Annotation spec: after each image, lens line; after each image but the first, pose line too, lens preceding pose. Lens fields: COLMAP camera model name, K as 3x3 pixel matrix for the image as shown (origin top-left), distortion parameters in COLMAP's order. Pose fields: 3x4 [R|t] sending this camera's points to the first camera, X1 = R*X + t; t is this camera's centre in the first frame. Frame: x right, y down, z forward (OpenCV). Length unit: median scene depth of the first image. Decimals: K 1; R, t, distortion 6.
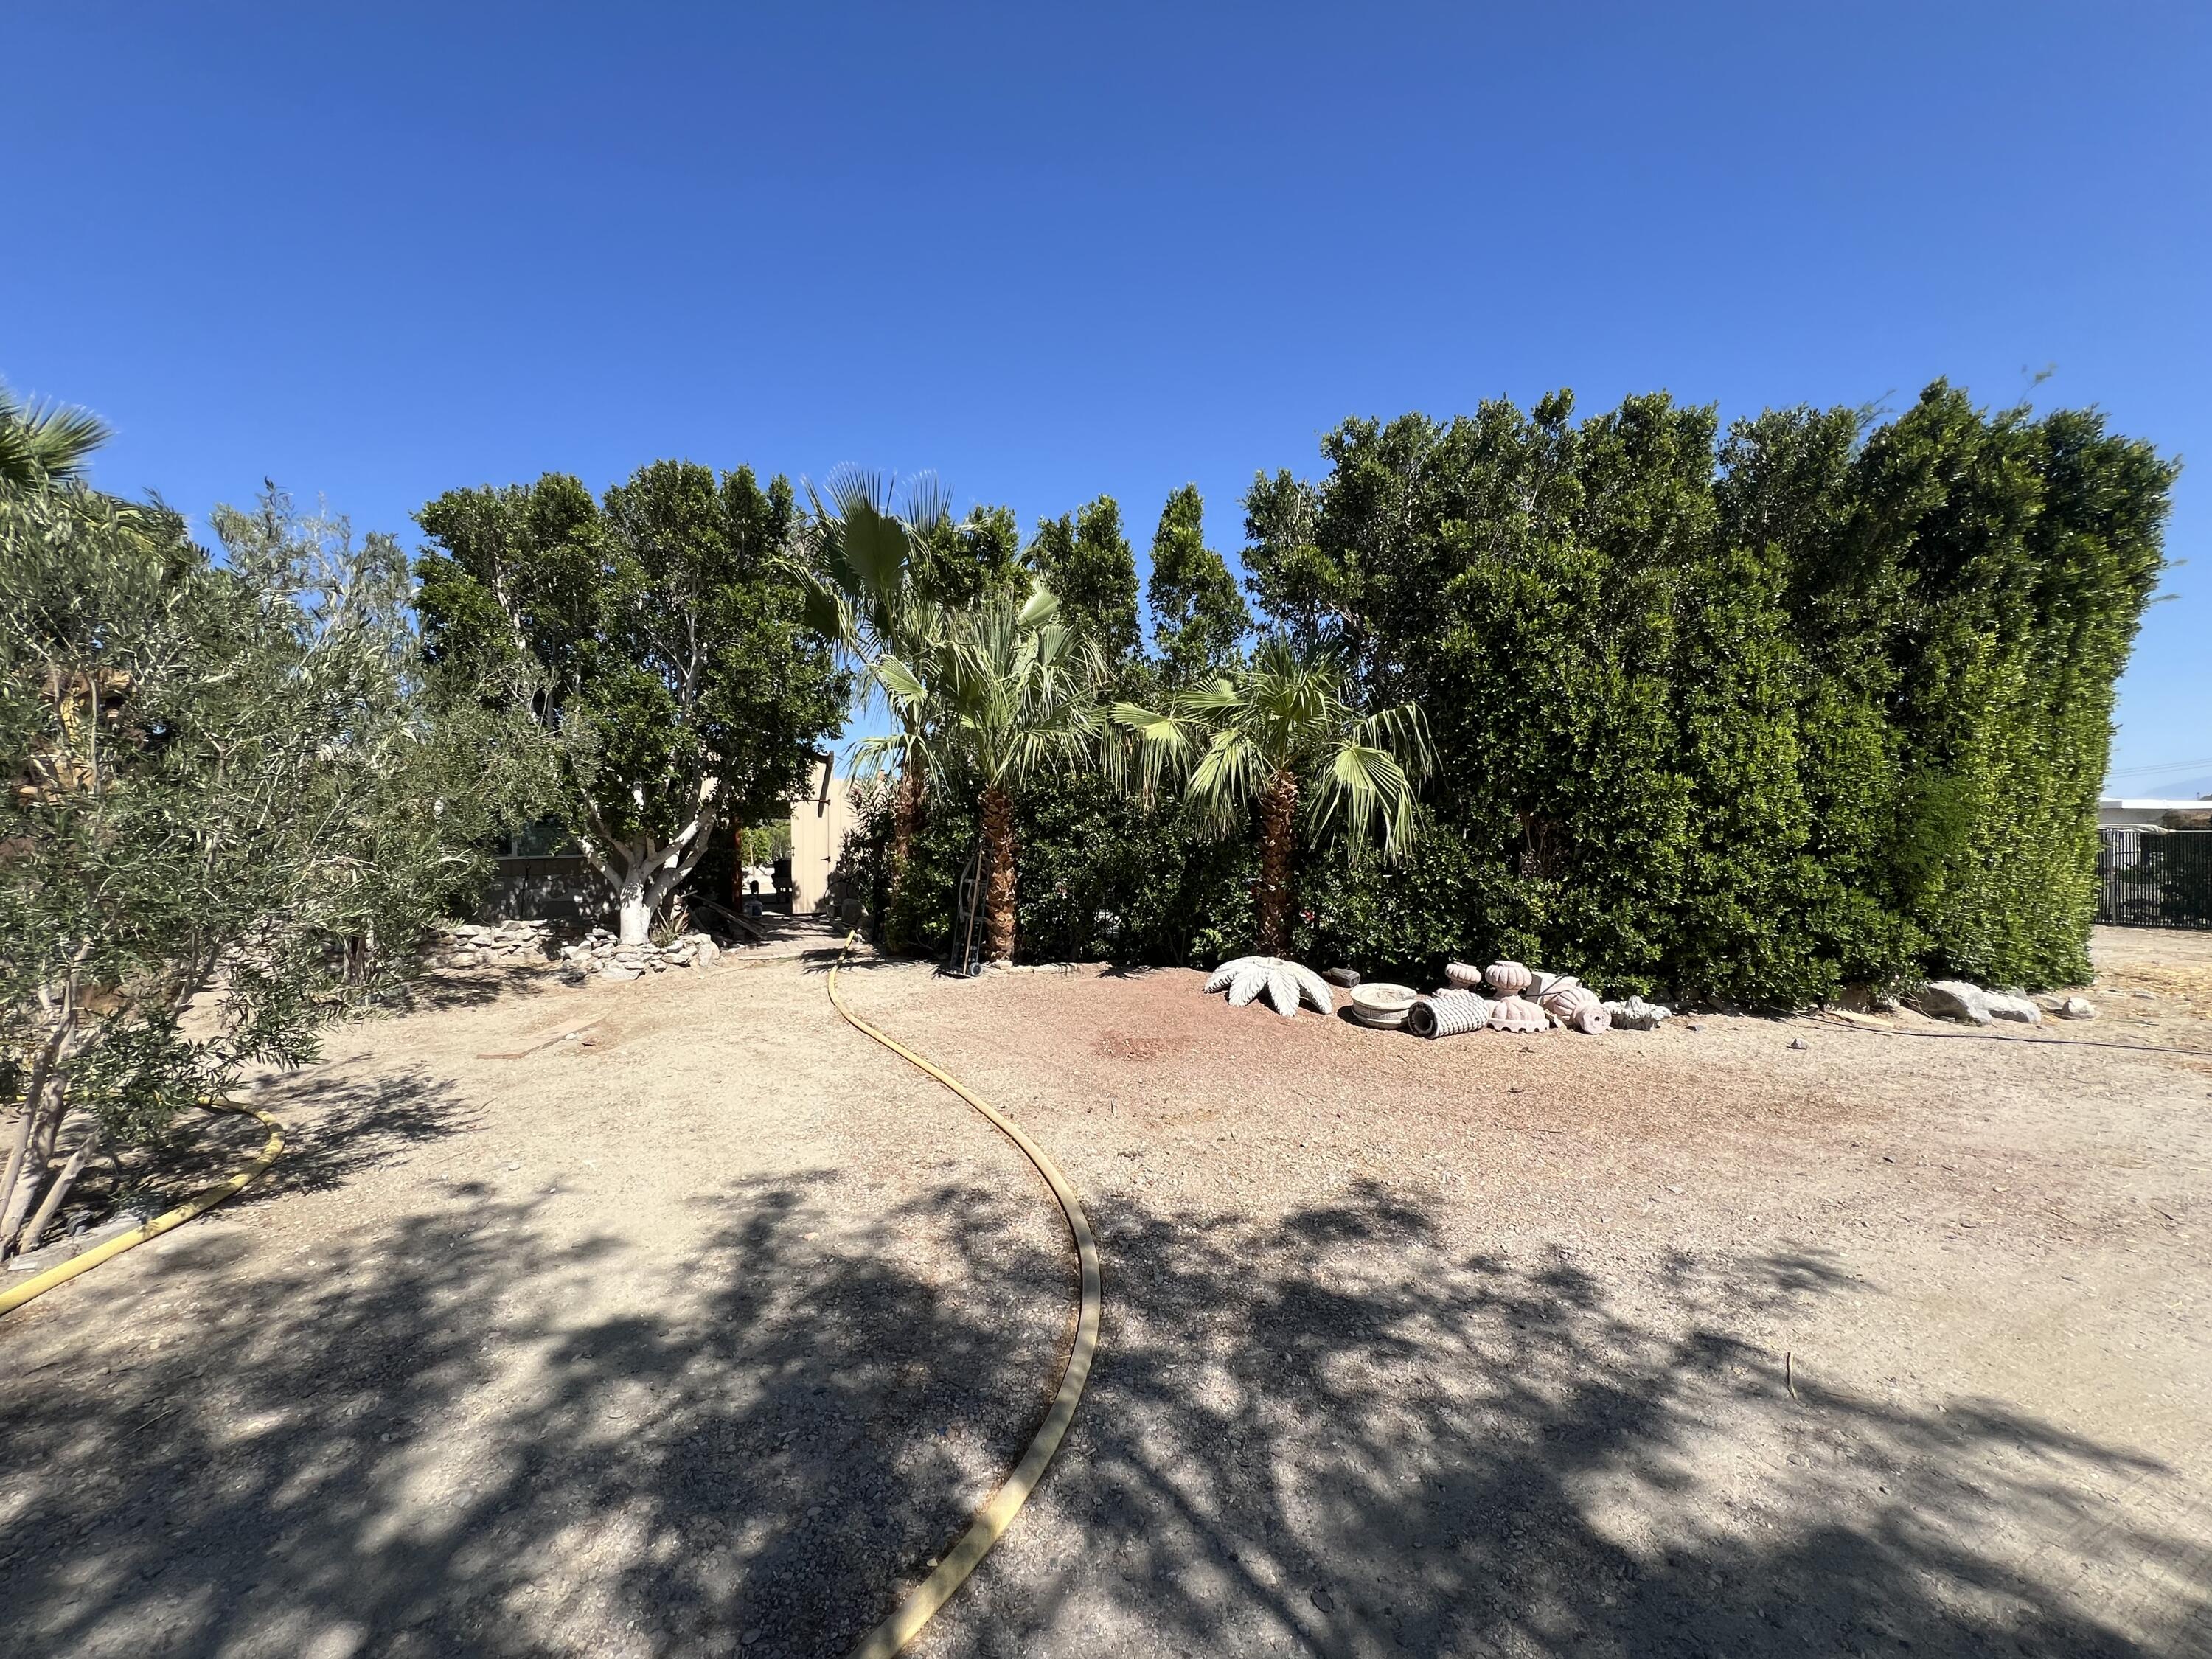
lens RADIAL K [[893.5, 0, 1113.2], [0, 893.5, 835.2], [0, 0, 1]] dist [-0.003260, 0.001647]
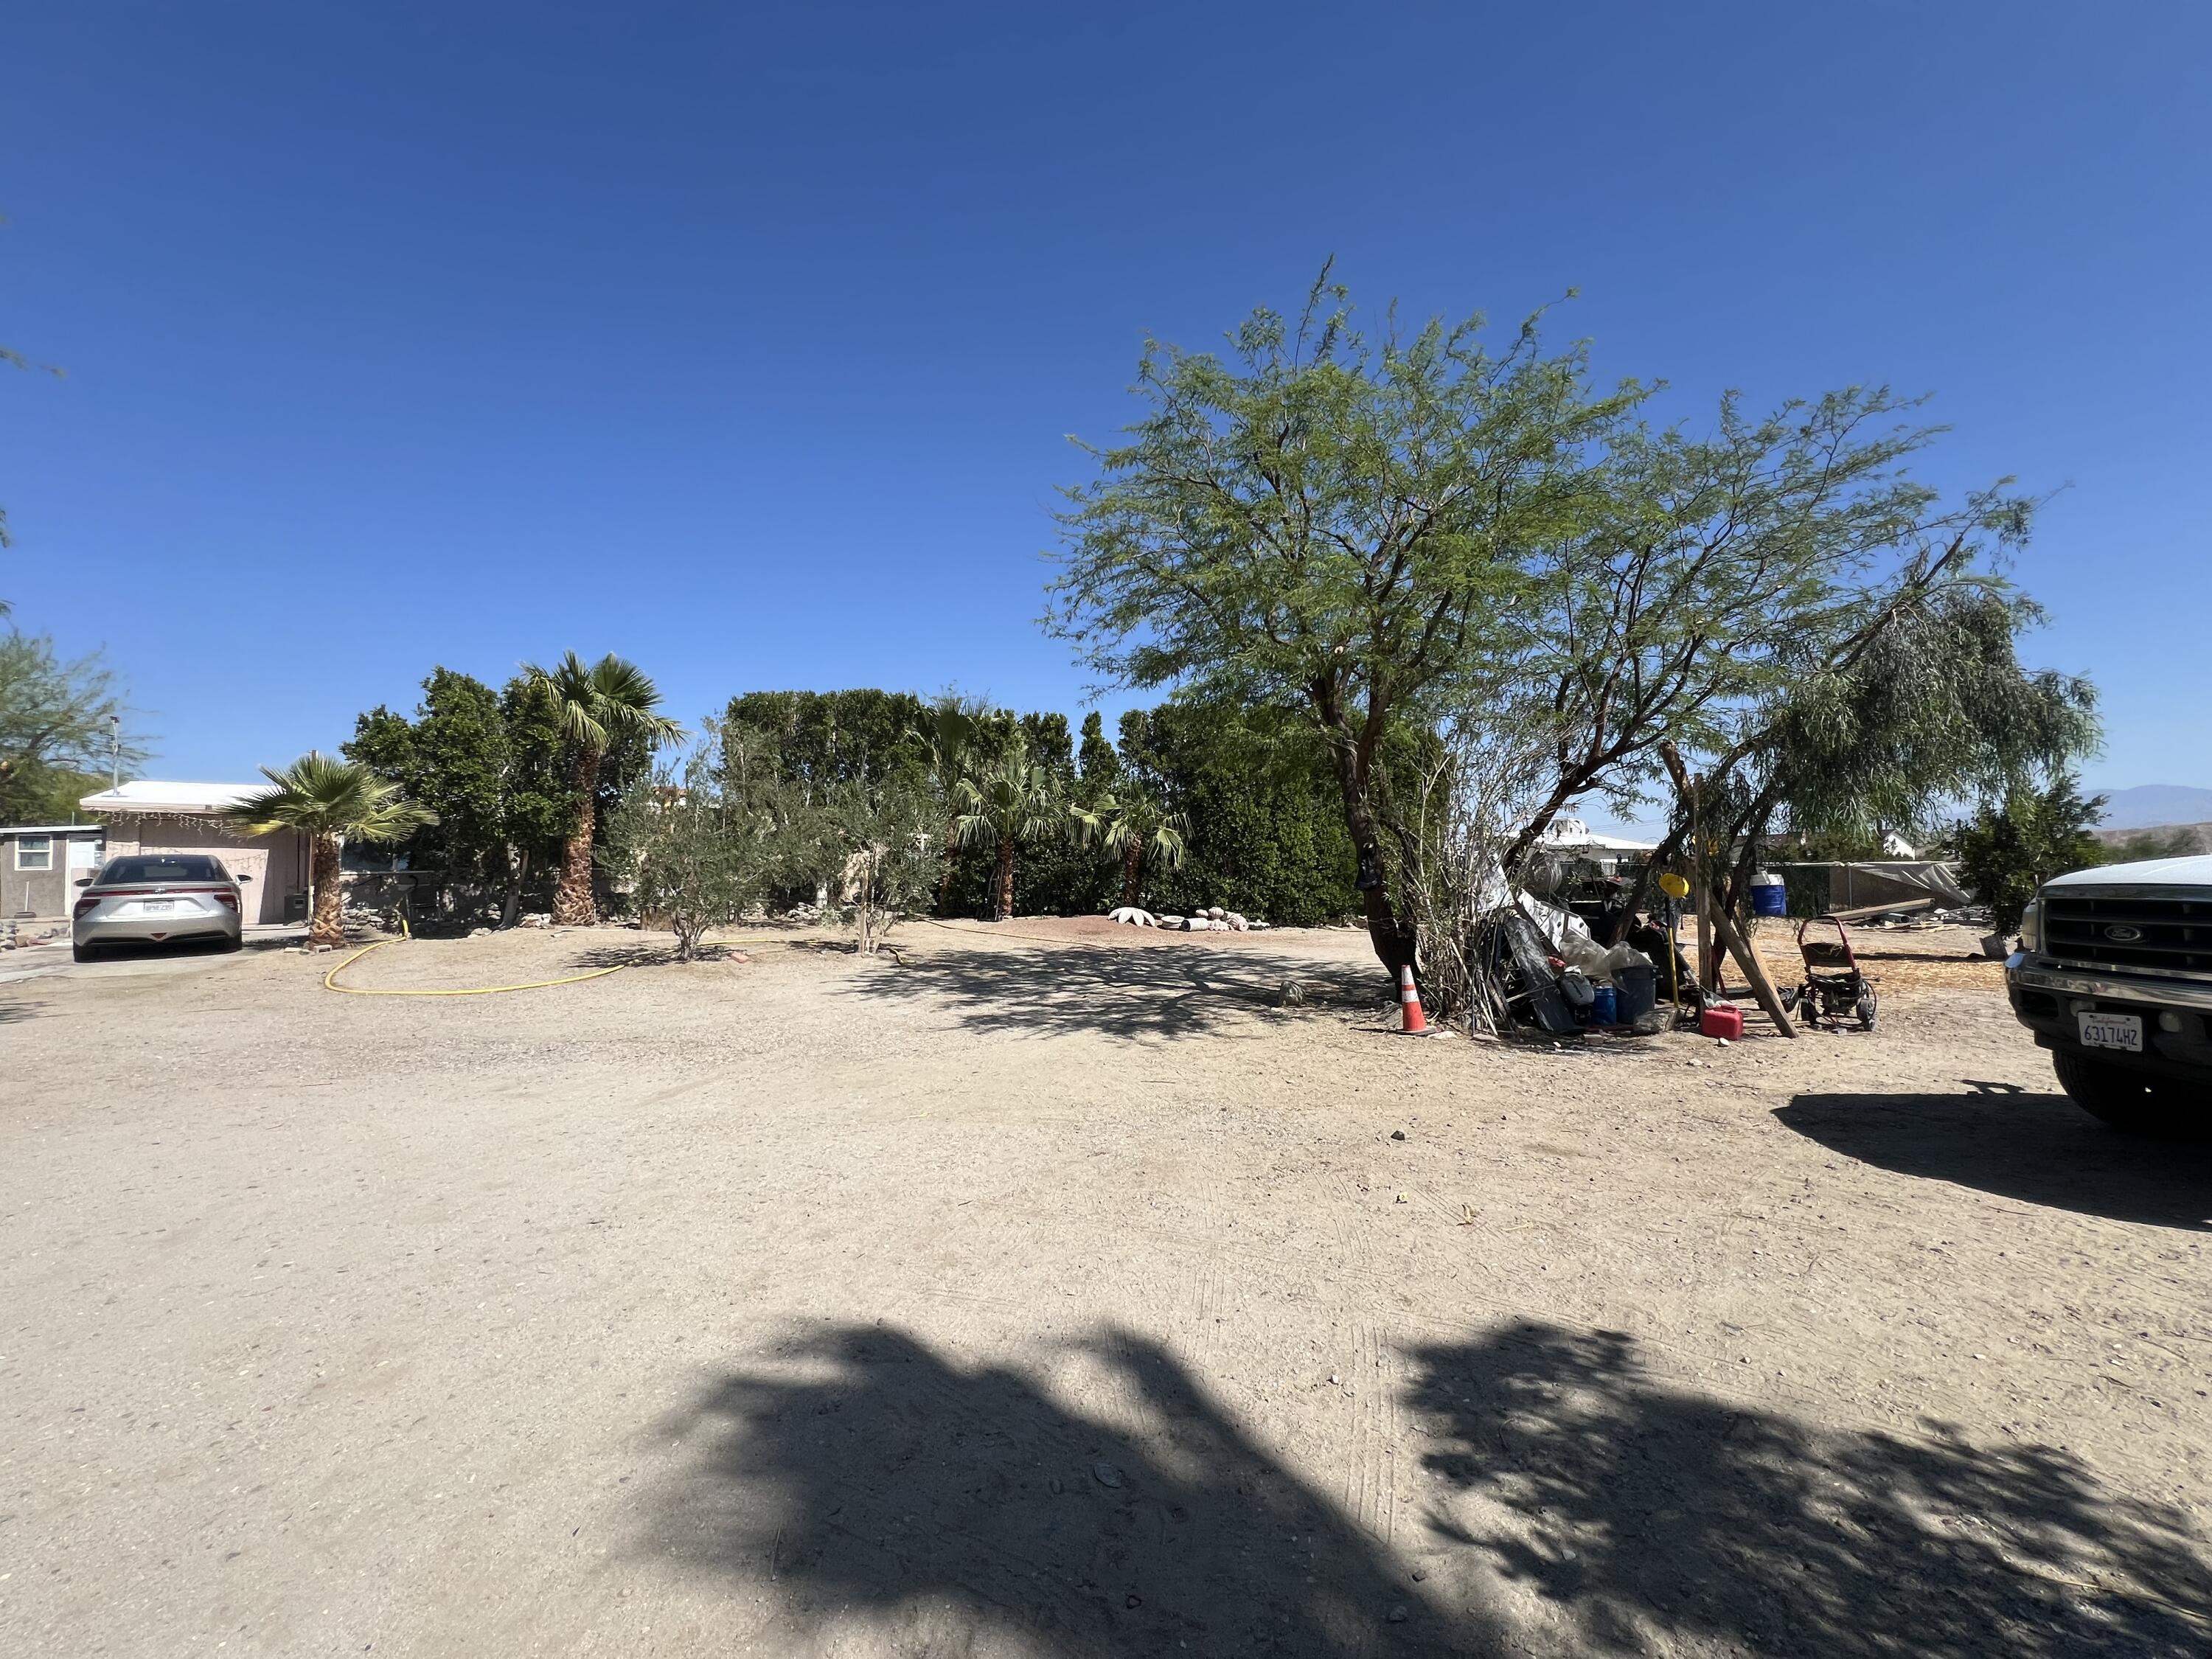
lens RADIAL K [[892.1, 0, 1110.9], [0, 892.1, 839.6], [0, 0, 1]] dist [-0.004297, 0.001427]
pose [[0.975702, 0.016987, 0.218444, -0.480952], [-0.013424, 0.999752, -0.017784, -0.015557], [-0.218692, 0.014420, 0.975687, -1.614798]]
